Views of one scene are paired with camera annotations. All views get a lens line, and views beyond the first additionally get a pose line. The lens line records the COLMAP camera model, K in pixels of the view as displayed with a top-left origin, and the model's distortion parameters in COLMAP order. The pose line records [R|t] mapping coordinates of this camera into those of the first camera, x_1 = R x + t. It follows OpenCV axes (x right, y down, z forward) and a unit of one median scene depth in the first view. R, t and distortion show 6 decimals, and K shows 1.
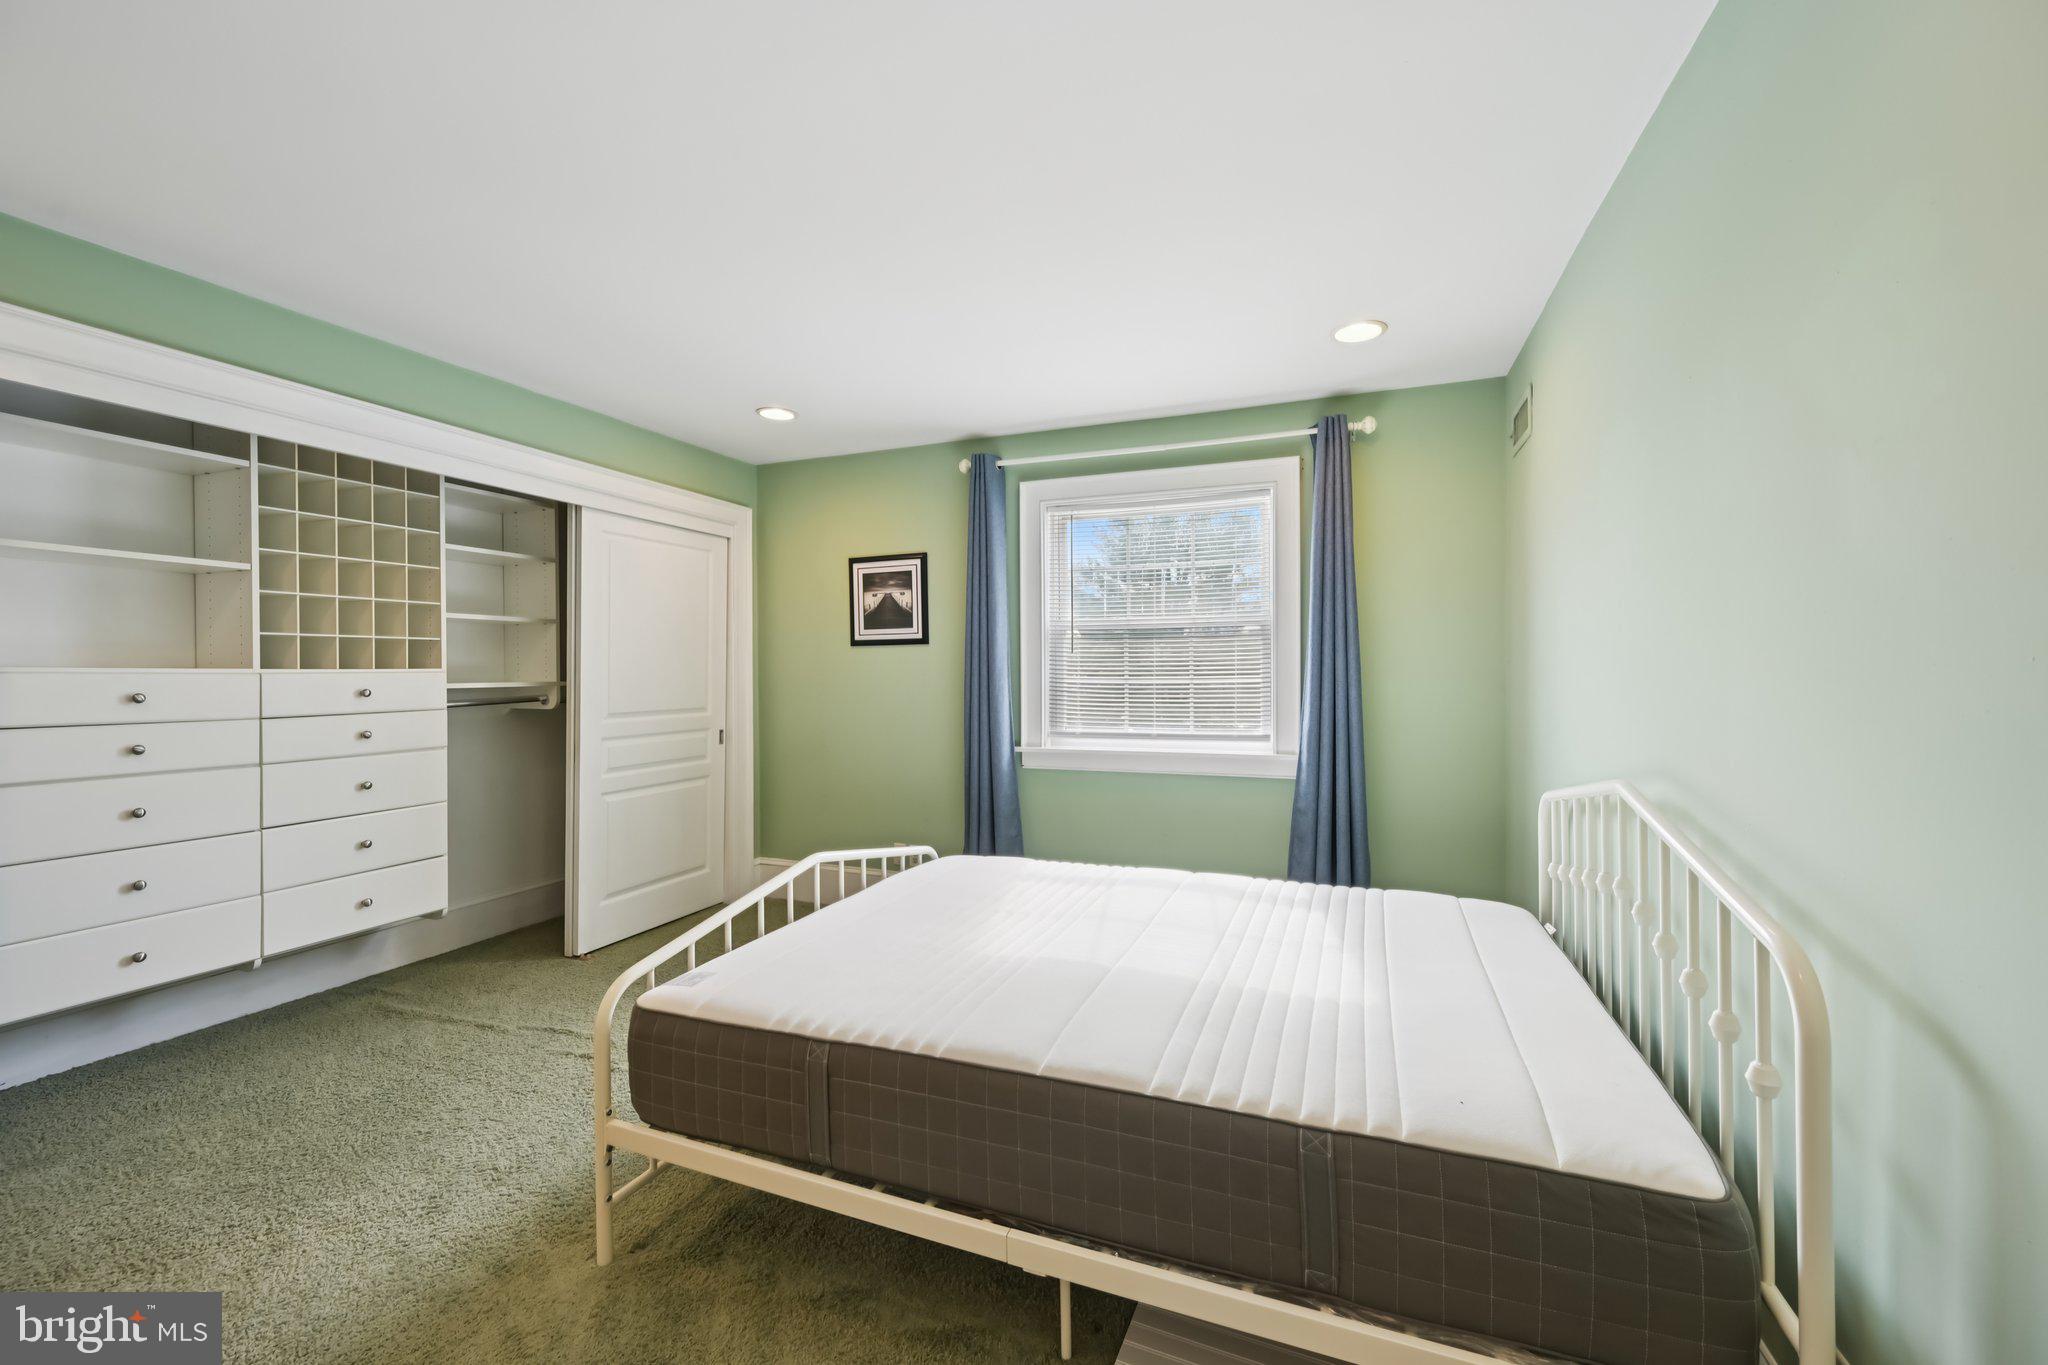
lens RADIAL K [[813.9, 0, 1021.8], [0, 813.9, 663.3], [0, 0, 1]] dist [-0.000746, -0.000240]
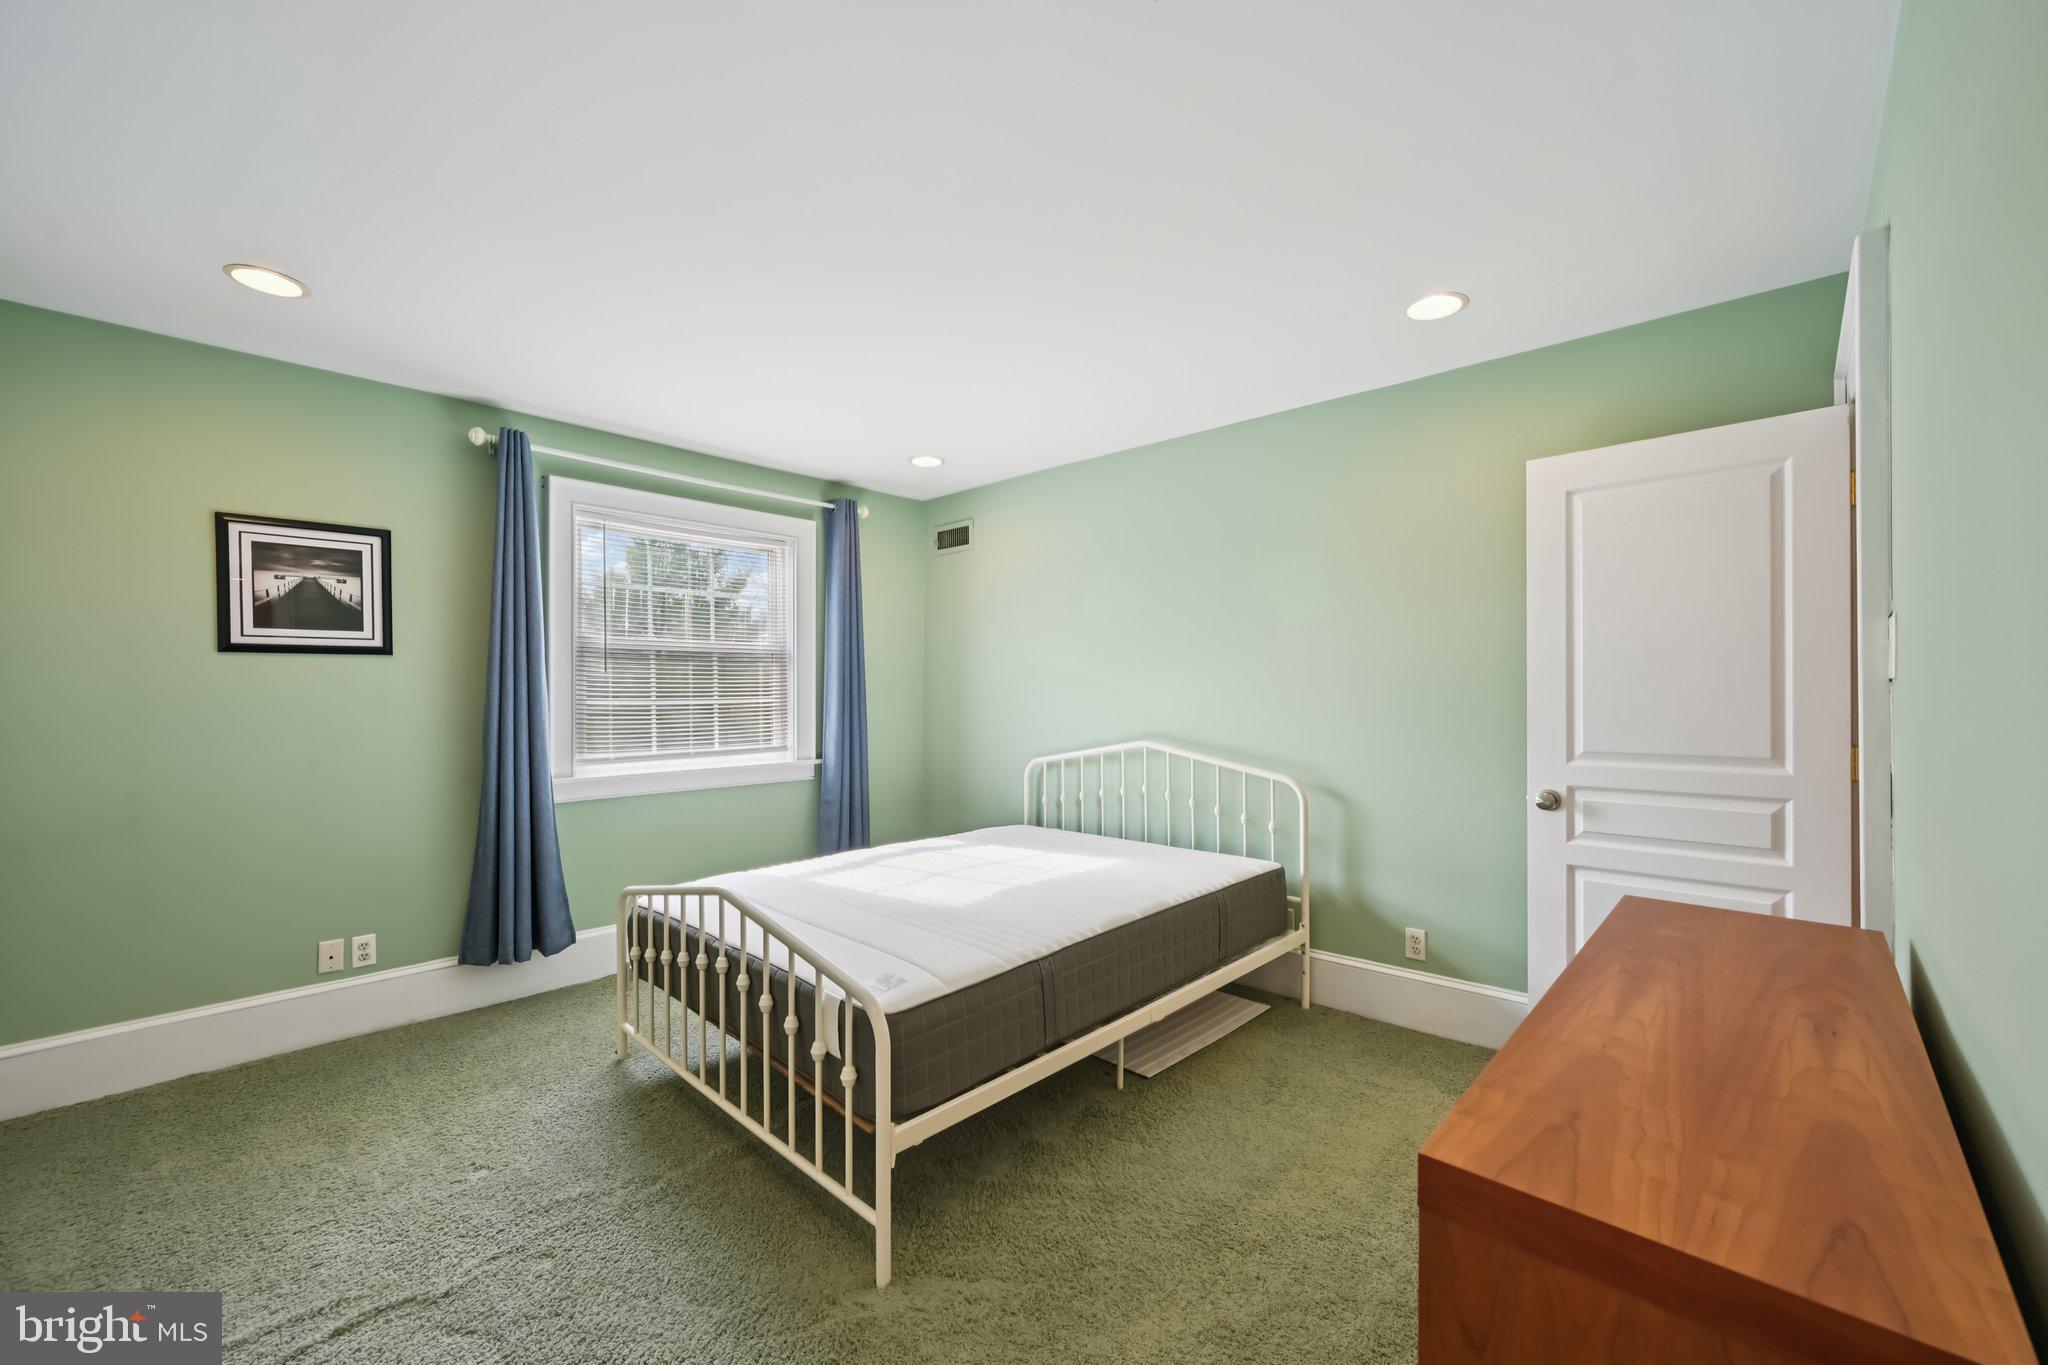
lens RADIAL K [[799.1, 0, 1002.9], [0, 799.1, 694.0], [0, 0, 1]] dist [0.013306, 0.000004]
pose [[0.386050, 0.000688, 0.922478, -0.620146], [-0.006606, 0.999976, 0.002018, 0.006948], [-0.922454, -0.006873, 0.386045, 0.223600]]
